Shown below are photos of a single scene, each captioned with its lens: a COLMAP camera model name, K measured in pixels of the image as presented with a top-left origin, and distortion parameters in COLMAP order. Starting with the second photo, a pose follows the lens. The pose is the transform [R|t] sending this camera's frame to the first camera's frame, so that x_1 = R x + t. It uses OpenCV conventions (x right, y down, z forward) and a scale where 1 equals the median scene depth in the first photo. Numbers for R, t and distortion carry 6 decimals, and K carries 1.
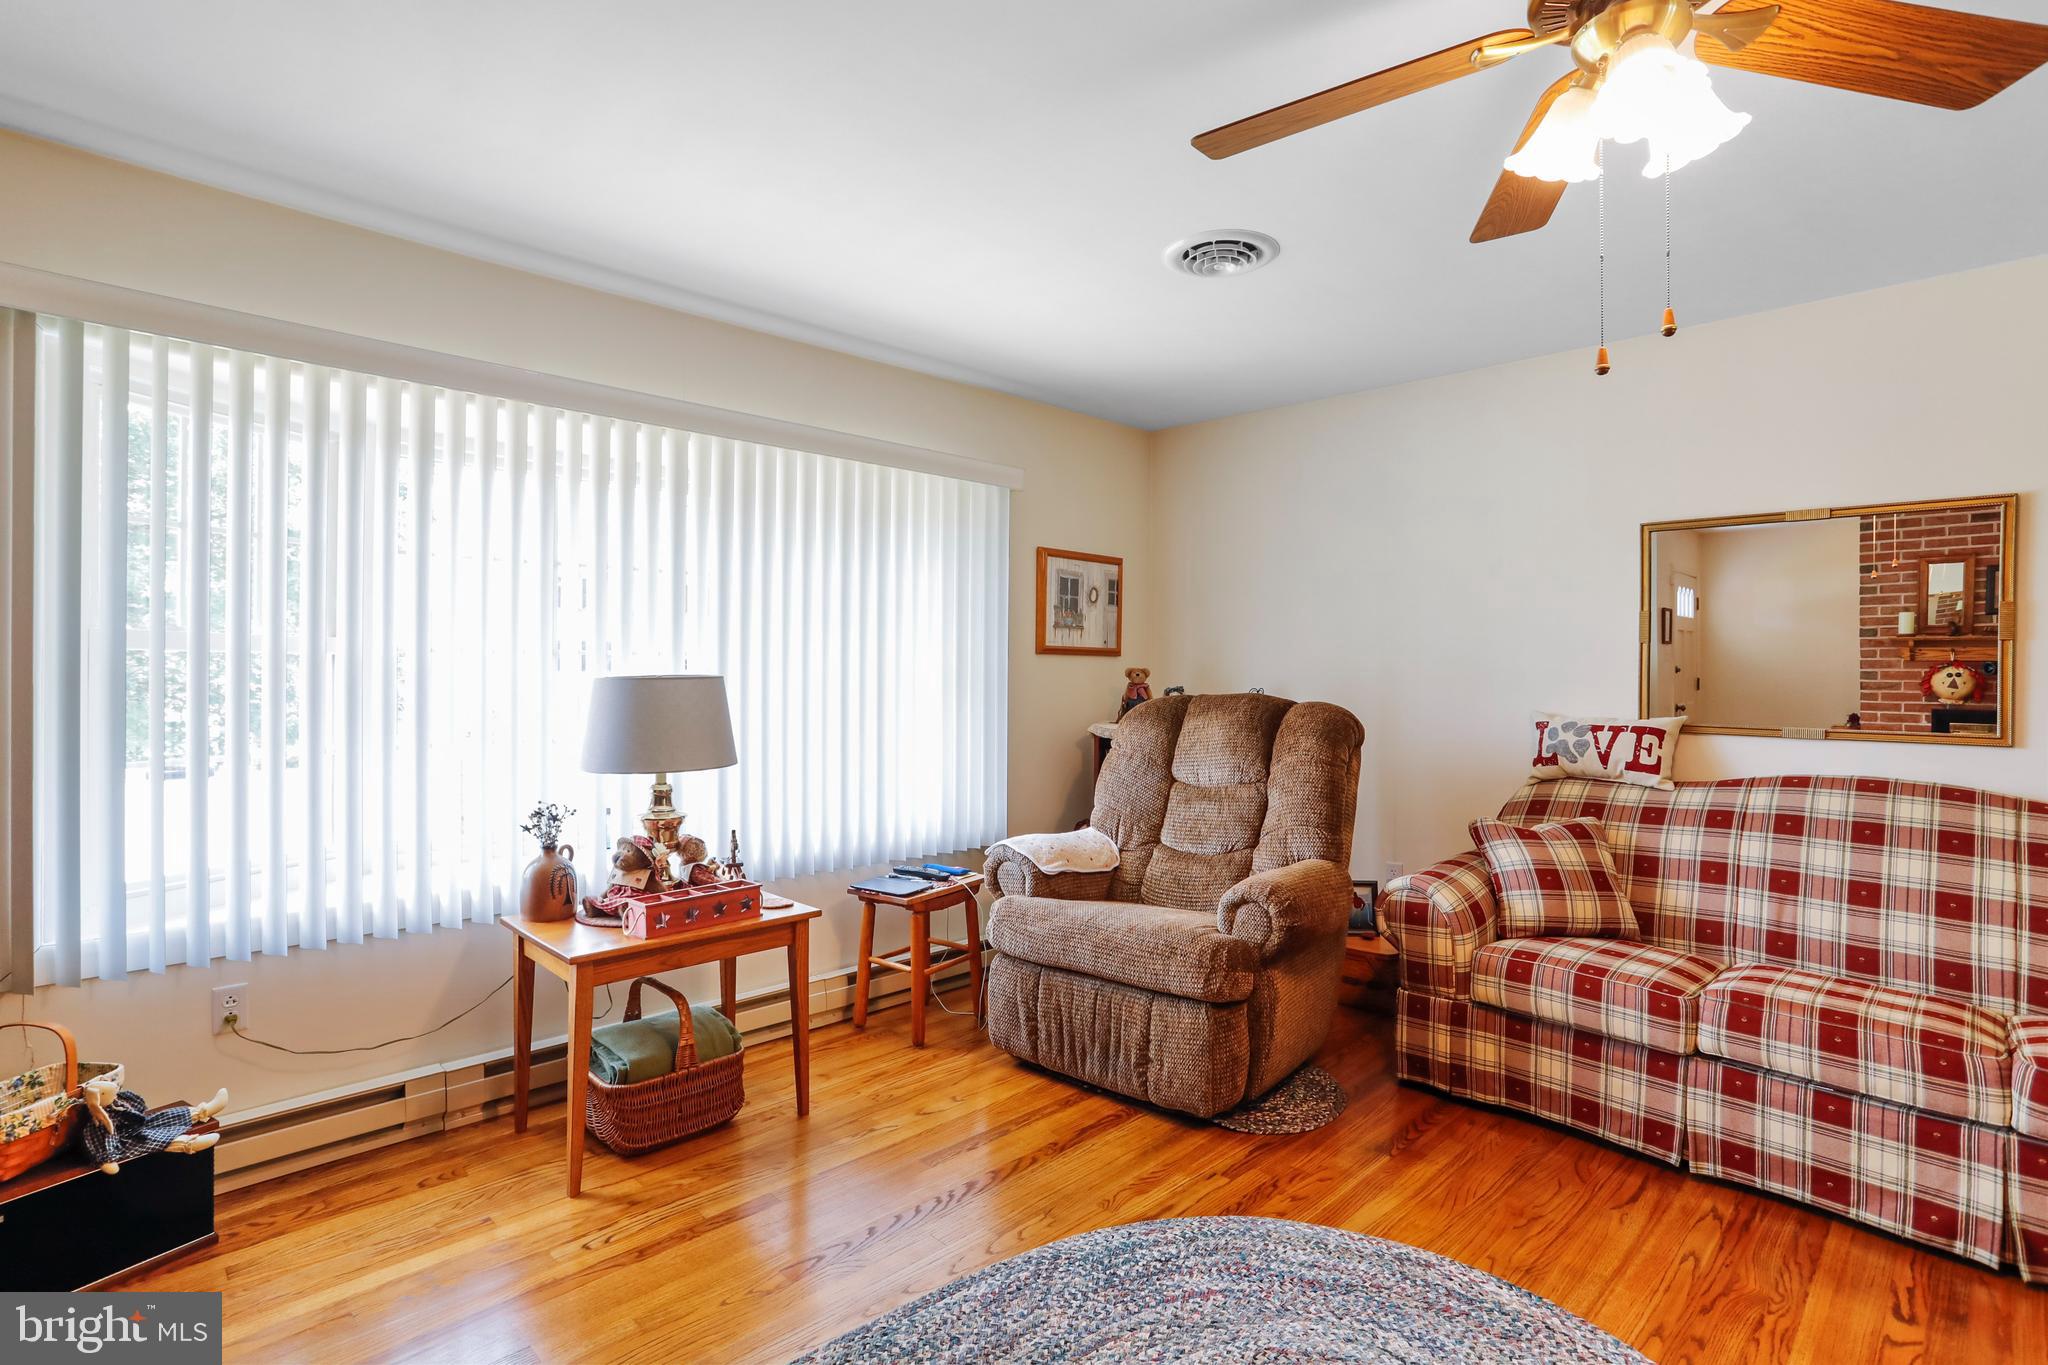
lens RADIAL K [[1007.7, 0, 1019.2], [0, 1007.7, 670.1], [0, 0, 1]] dist [-0.031743, 0.017327]
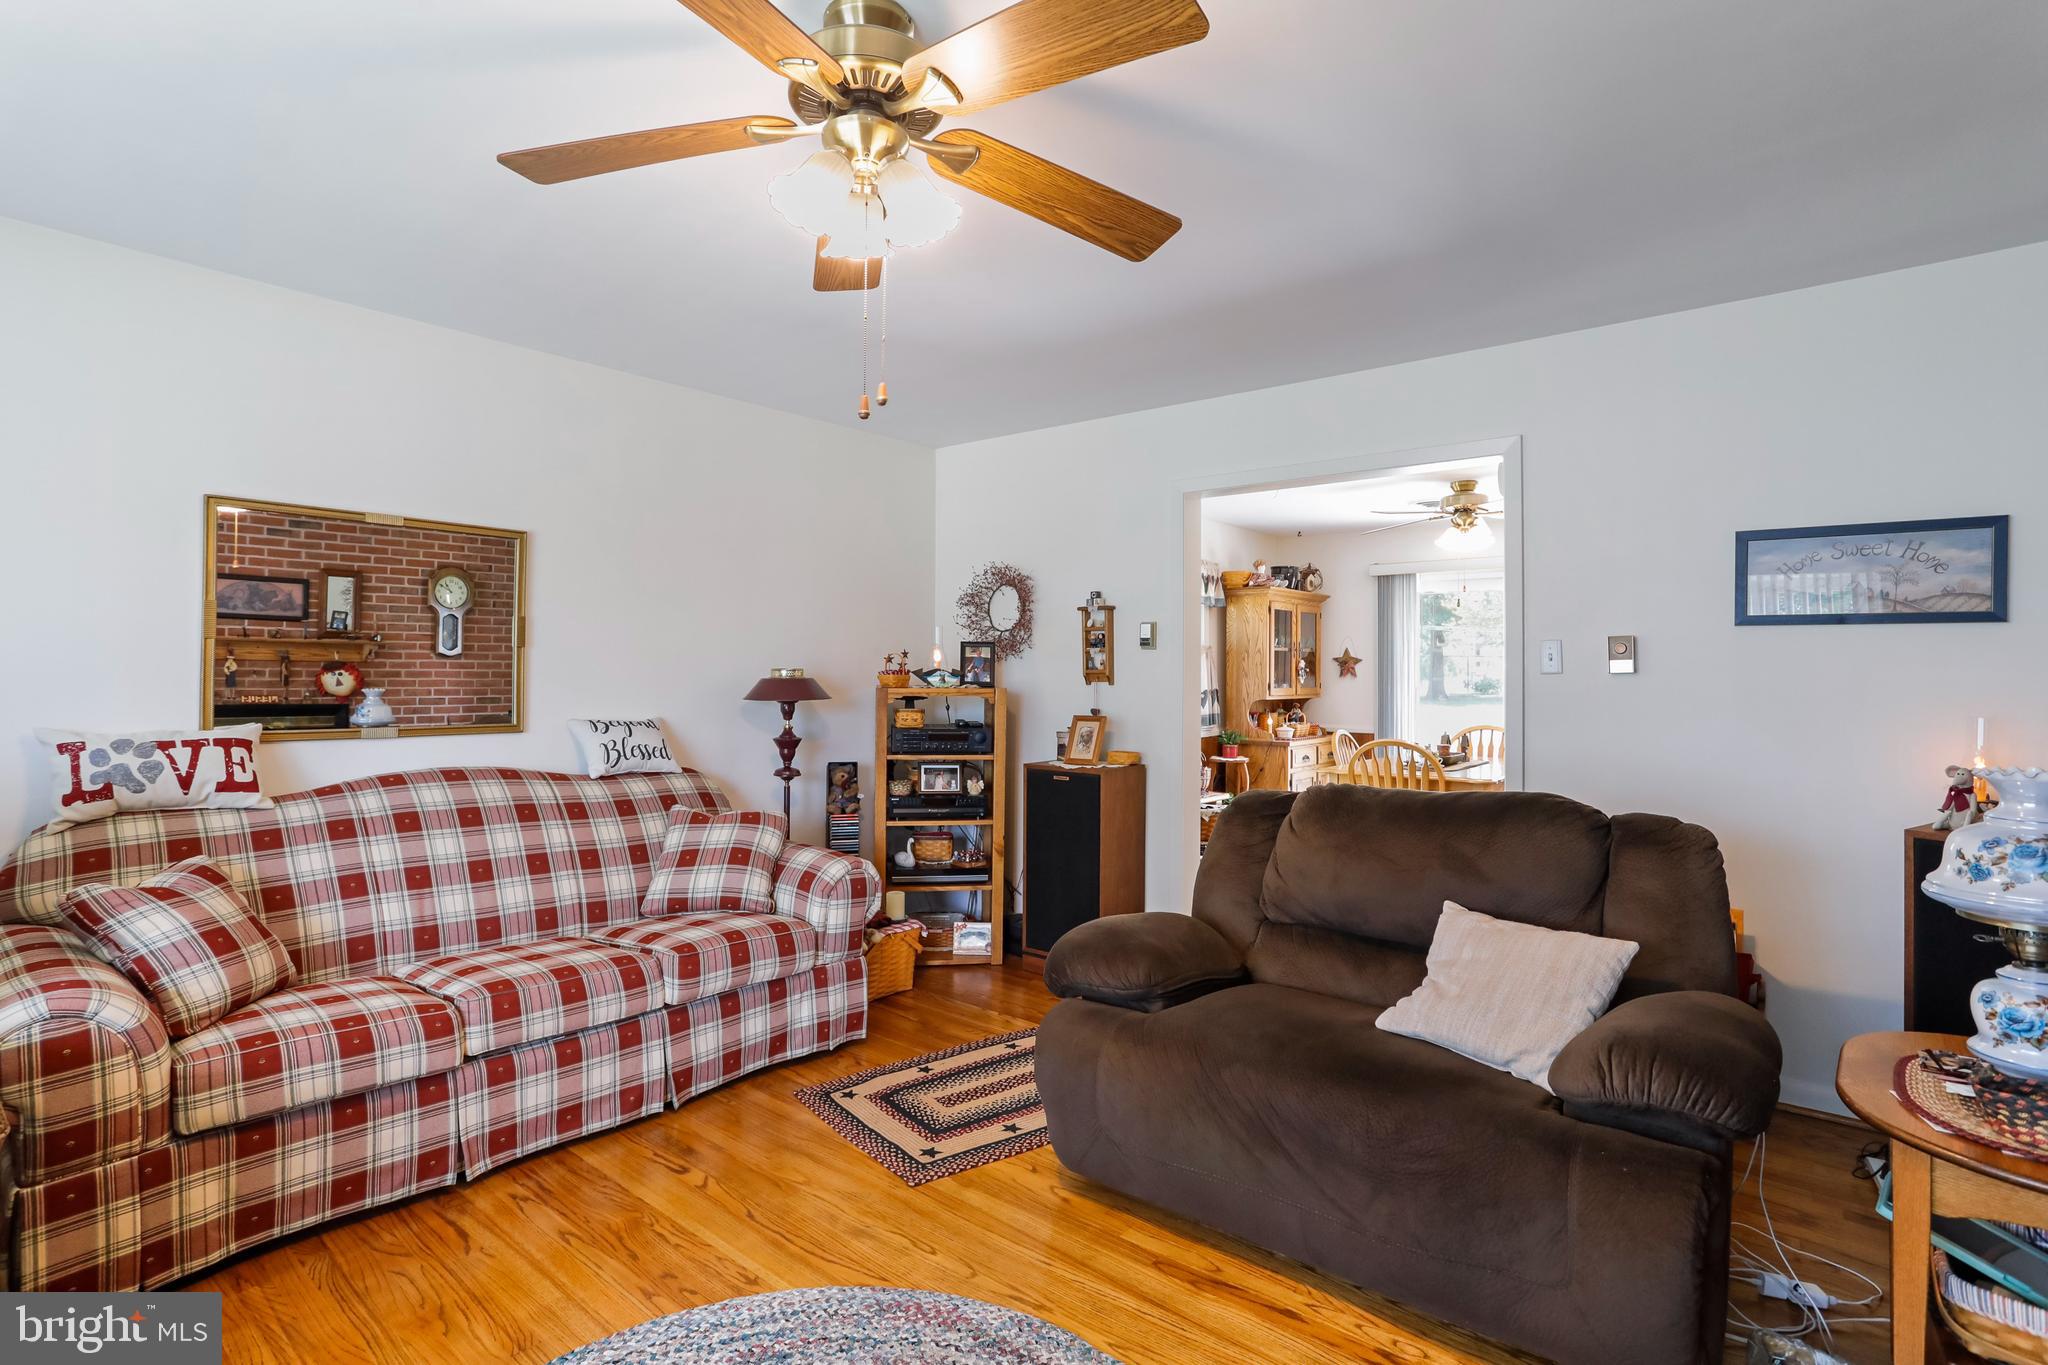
lens RADIAL K [[1007.7, 0, 1018.3], [0, 1007.7, 674.7], [0, 0, 1]] dist [-0.031743, 0.017327]
pose [[-0.109696, -0.004485, 0.993955, -0.297032], [-0.002306, 0.999988, 0.004257, -0.001689], [-0.993963, -0.001825, -0.109705, 0.464791]]
